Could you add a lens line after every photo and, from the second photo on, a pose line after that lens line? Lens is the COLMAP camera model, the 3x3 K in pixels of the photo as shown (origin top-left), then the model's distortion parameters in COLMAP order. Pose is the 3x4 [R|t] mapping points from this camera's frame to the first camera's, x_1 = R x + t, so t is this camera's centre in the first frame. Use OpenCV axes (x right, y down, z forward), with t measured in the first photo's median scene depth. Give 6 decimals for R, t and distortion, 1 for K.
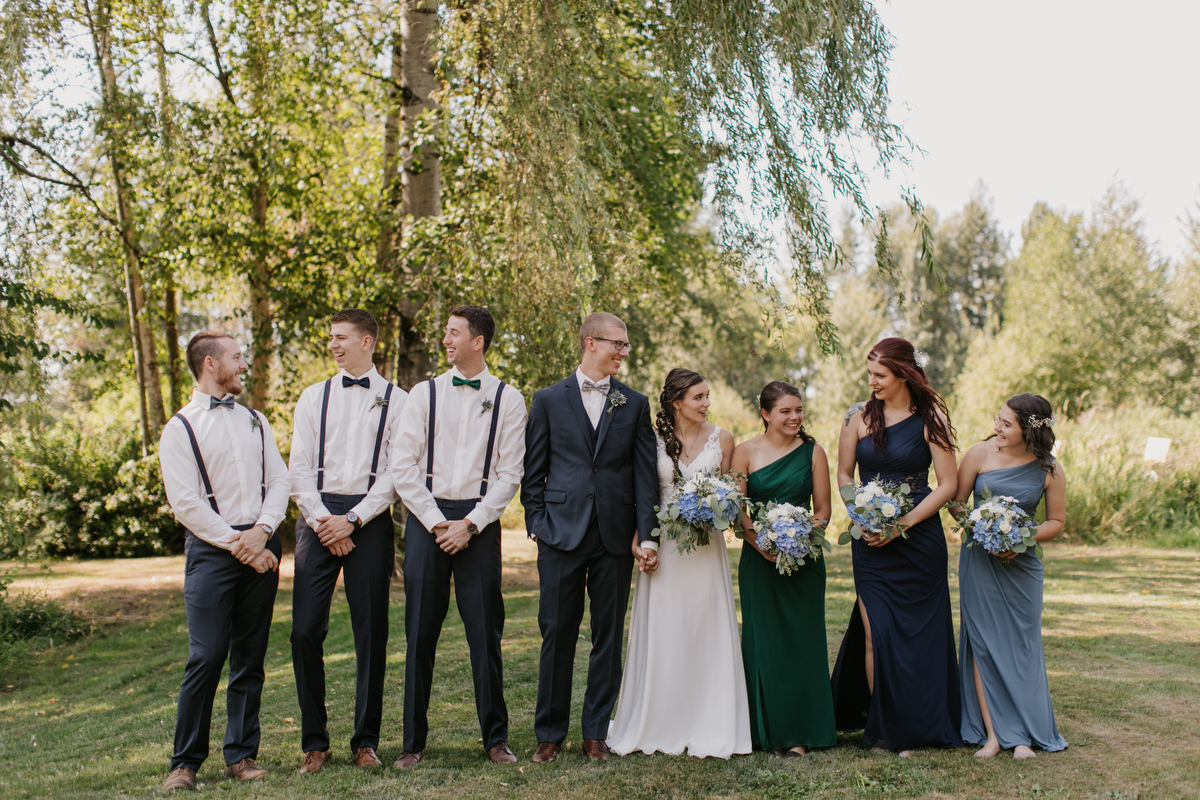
lens RADIAL K [[1773.8, 0, 601.0], [0, 1773.8, 400.4], [0, 0, 1]] dist [0.050349, 0.000000]
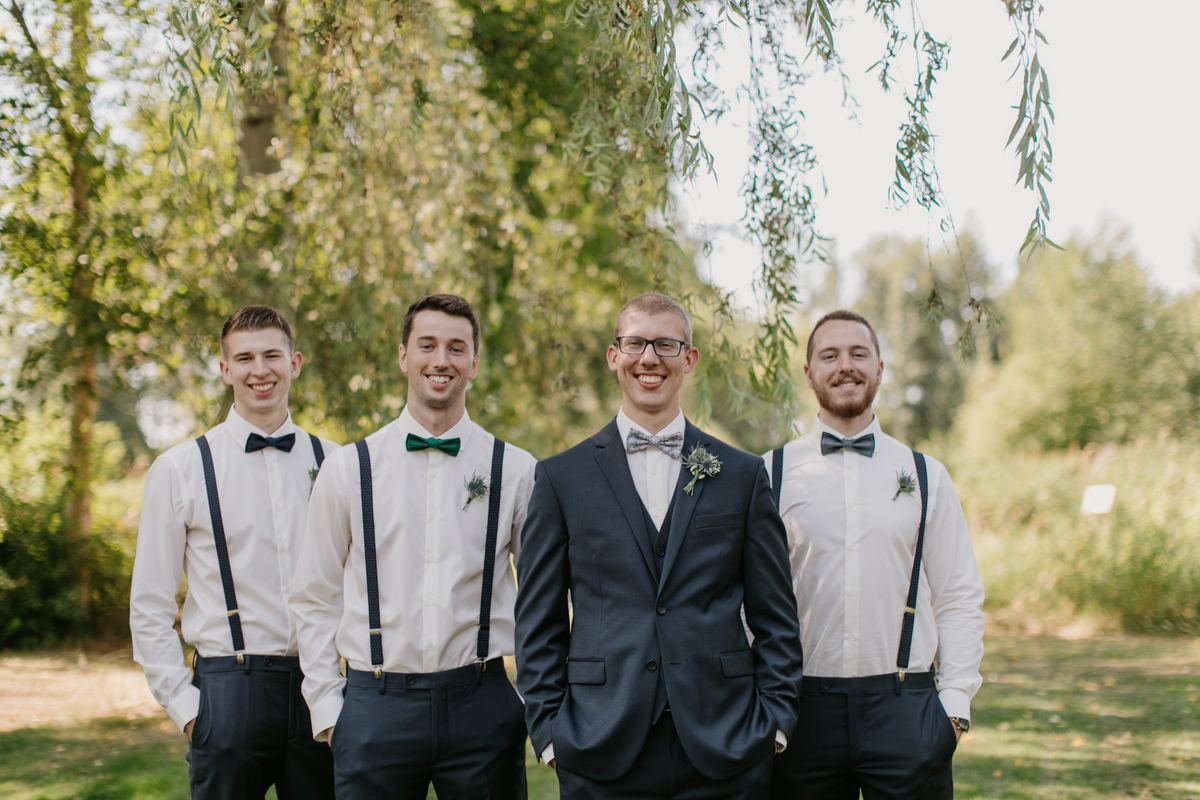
lens RADIAL K [[1773.8, 0, 601.0], [0, 1773.8, 399.9], [0, 0, 1]] dist [0.050349, 0.000000]
pose [[0.999386, -0.025883, 0.023618, -0.020389], [0.026510, 0.999294, -0.026634, -0.004037], [-0.022912, 0.027243, 0.999366, 0.252550]]
